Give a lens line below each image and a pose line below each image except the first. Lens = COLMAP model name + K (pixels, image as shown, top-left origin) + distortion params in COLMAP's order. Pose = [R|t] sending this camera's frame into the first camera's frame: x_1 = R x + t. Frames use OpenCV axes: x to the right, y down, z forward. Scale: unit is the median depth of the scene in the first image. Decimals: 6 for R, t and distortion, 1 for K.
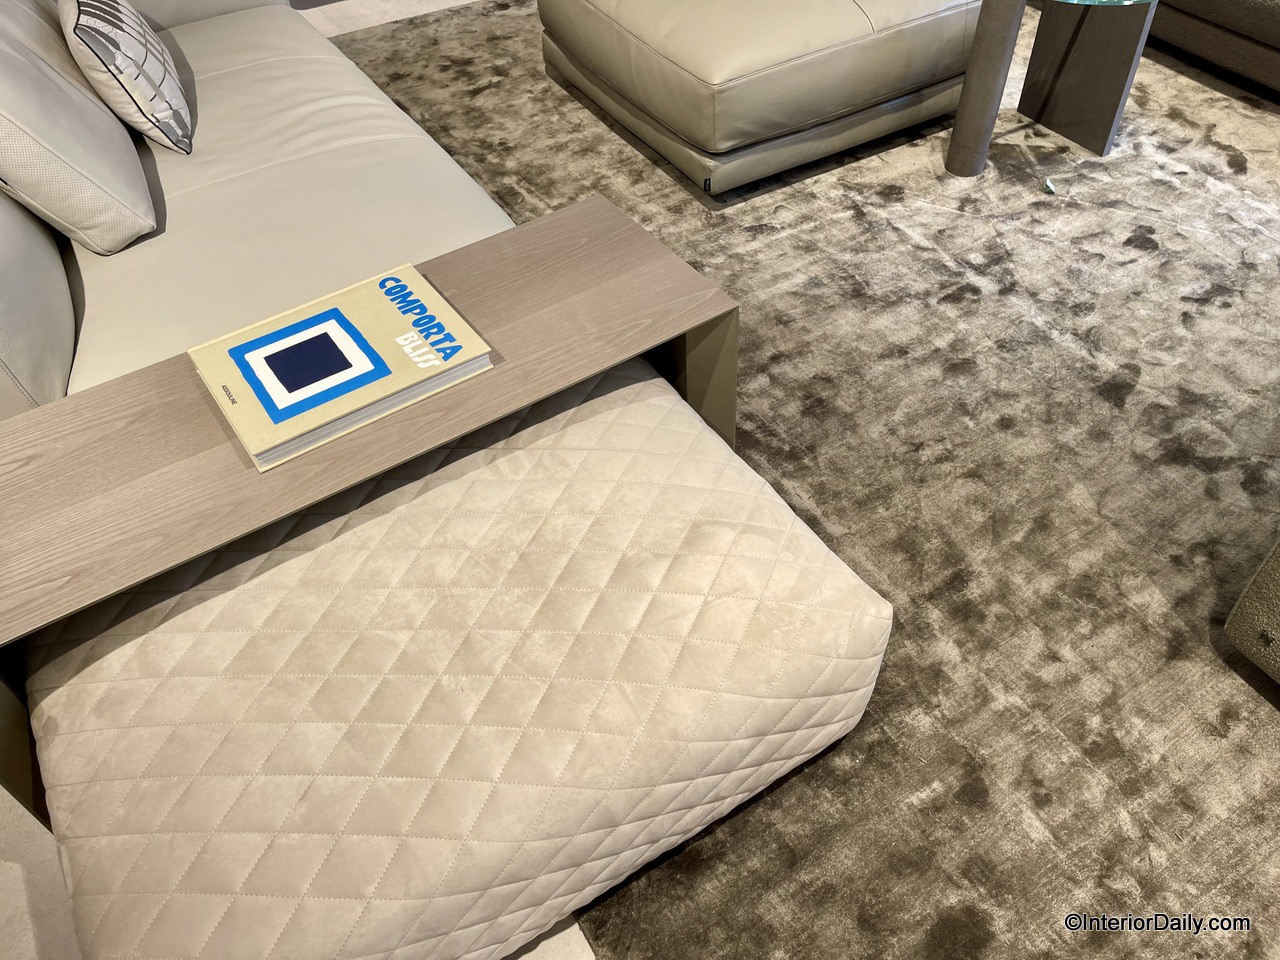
lens RADIAL K [[970.9, 0, 630.7], [0, 970.9, 476.0], [0, 0, 1]] dist [0.047862, -0.062323]
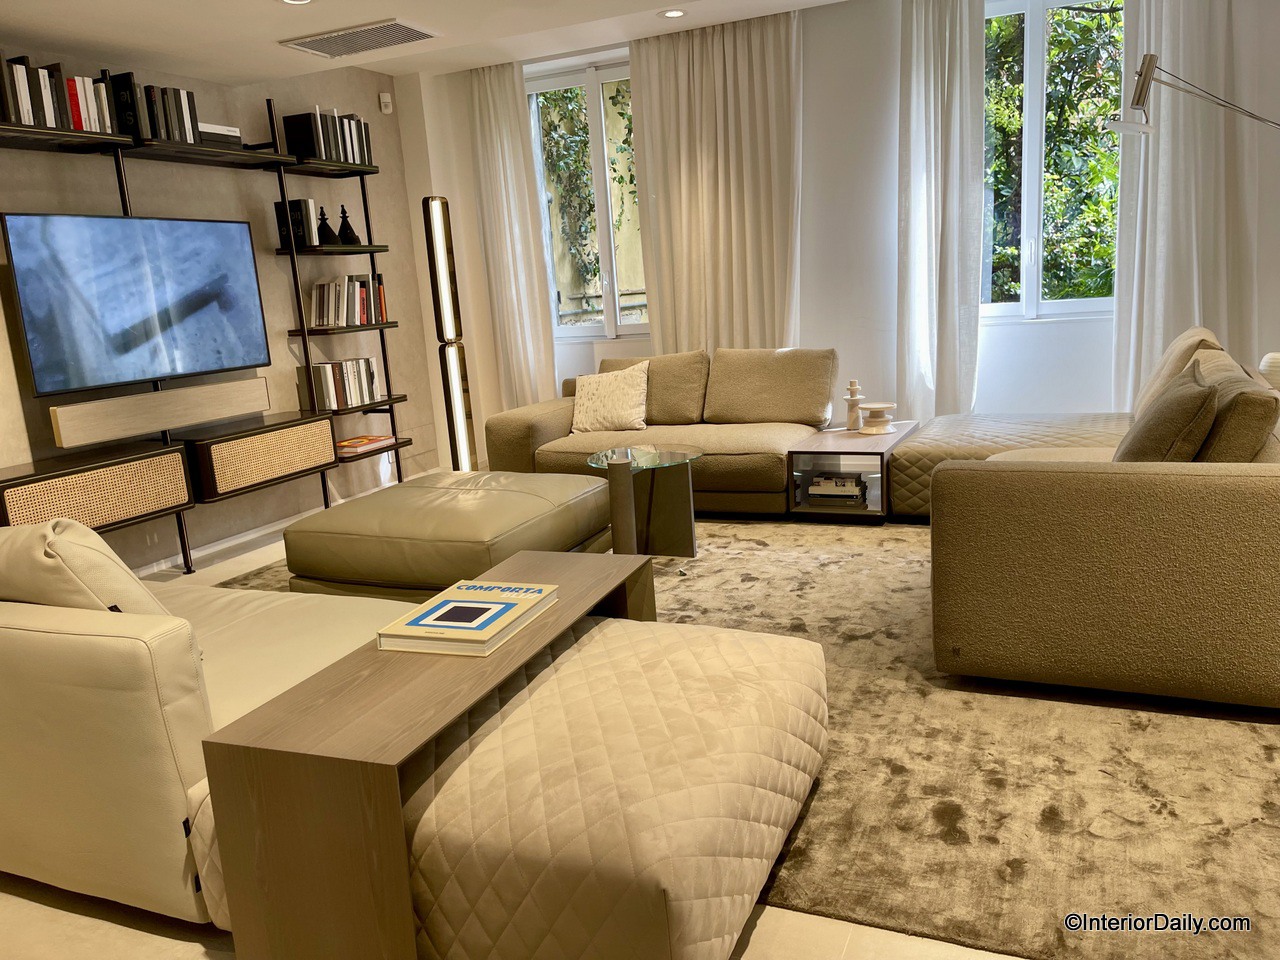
lens RADIAL K [[970.9, 0, 640.7], [0, 970.9, 480.5], [0, 0, 1]] dist [0.047862, -0.062323]
pose [[0.823798, -0.142846, 0.548590, -0.497057], [0.441610, 0.768484, -0.463046, 0.306808], [-0.355439, 0.623720, 0.696159, -0.176436]]
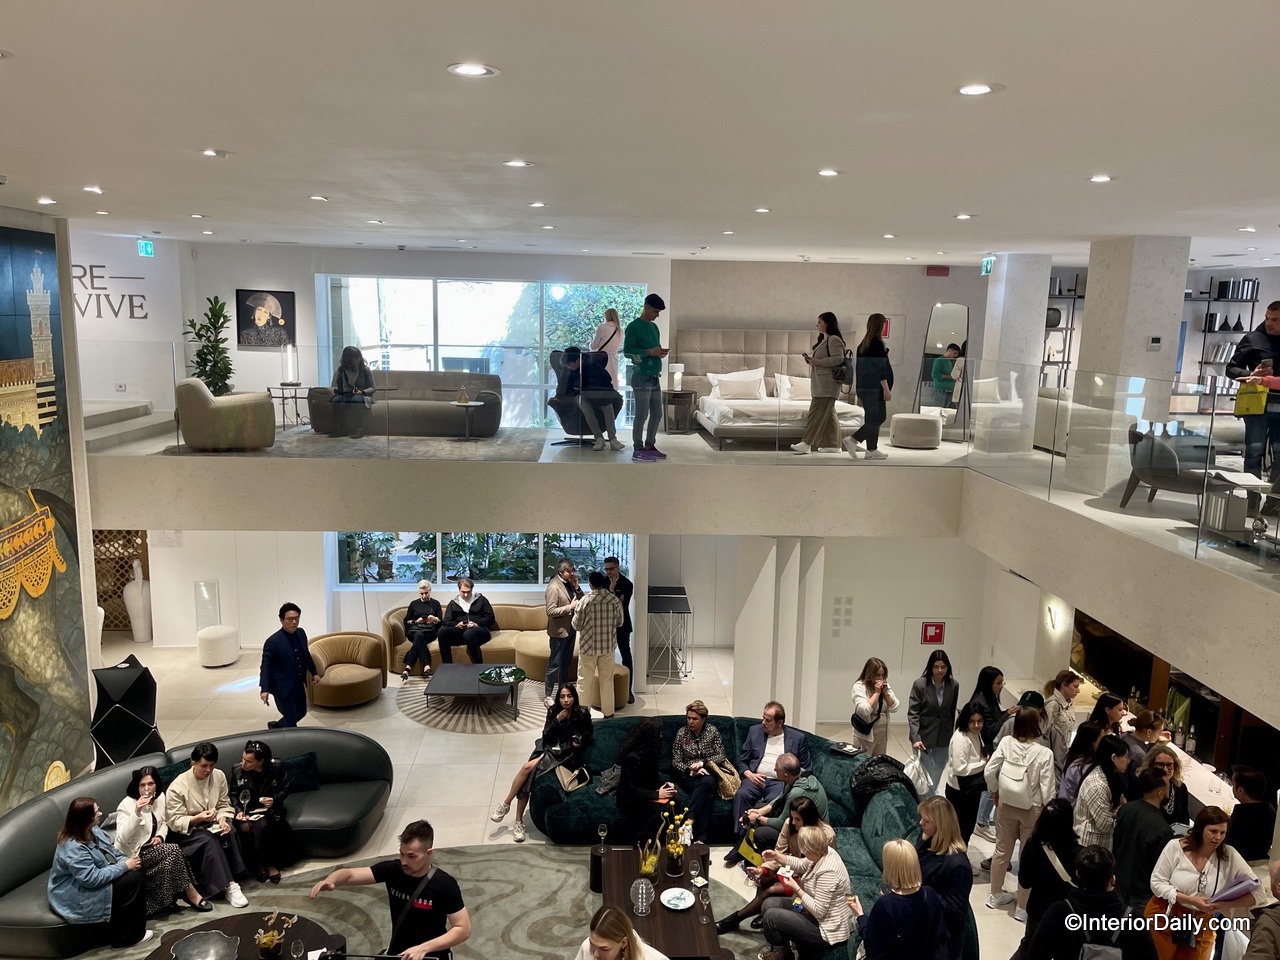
lens RADIAL K [[970.9, 0, 641.1], [0, 970.9, 486.7], [0, 0, 1]] dist [0.047862, -0.062323]
pose [[0.883658, 0.124874, -0.451170, -0.078673], [-0.370973, 0.774626, -0.512185, 3.551404], [0.285529, 0.619968, 0.730830, -3.398360]]
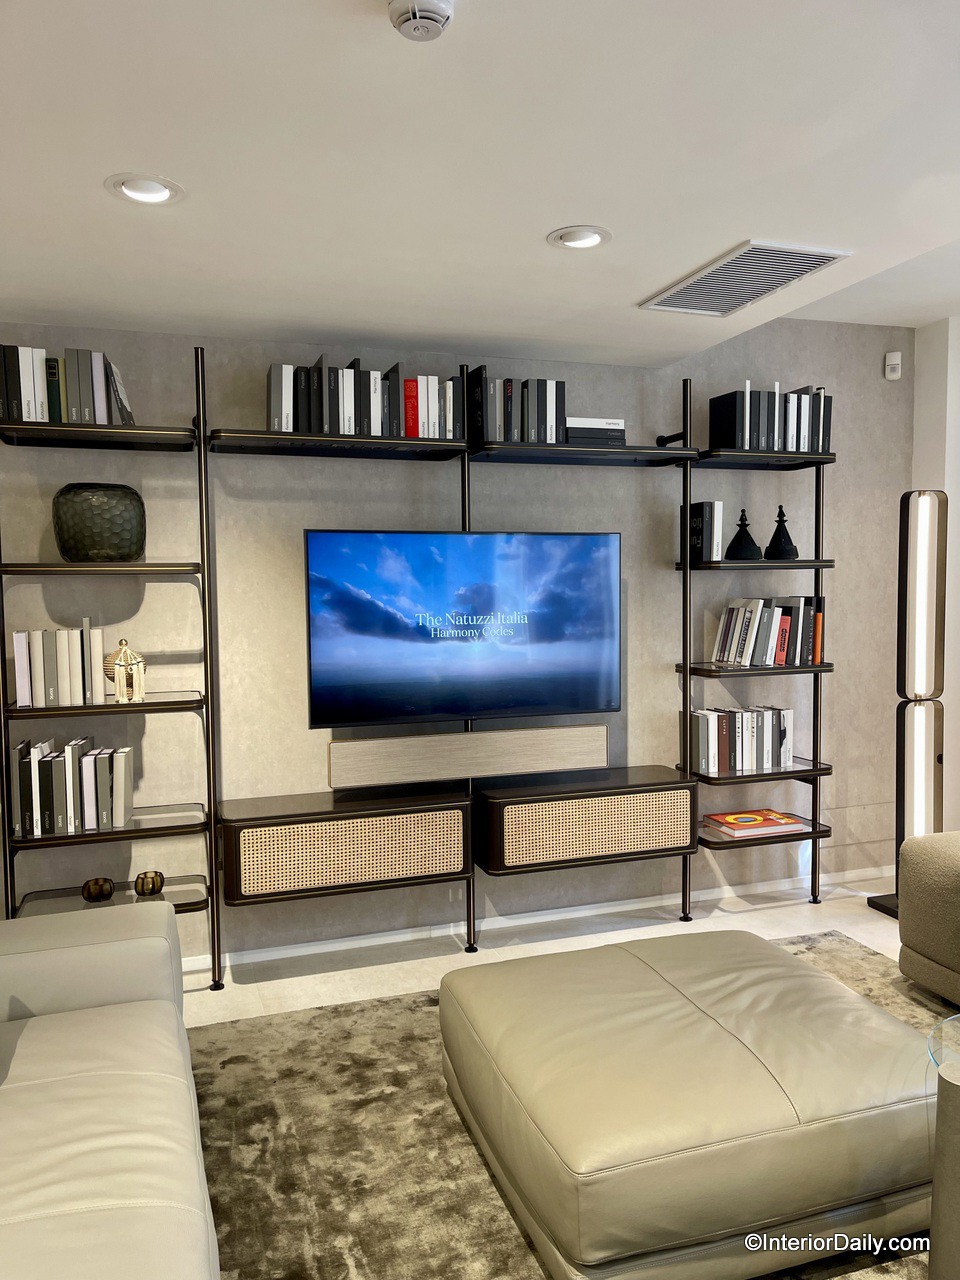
lens RADIAL K [[970.9, 0, 461.3], [0, 970.9, 660.5], [0, 0, 1]] dist [0.047862, -0.062323]
pose [[0.975119, 0.027989, -0.219907, 0.145712], [-0.168103, 0.740037, -0.651219, -0.167294], [0.144513, 0.671983, 0.726330, 0.132387]]
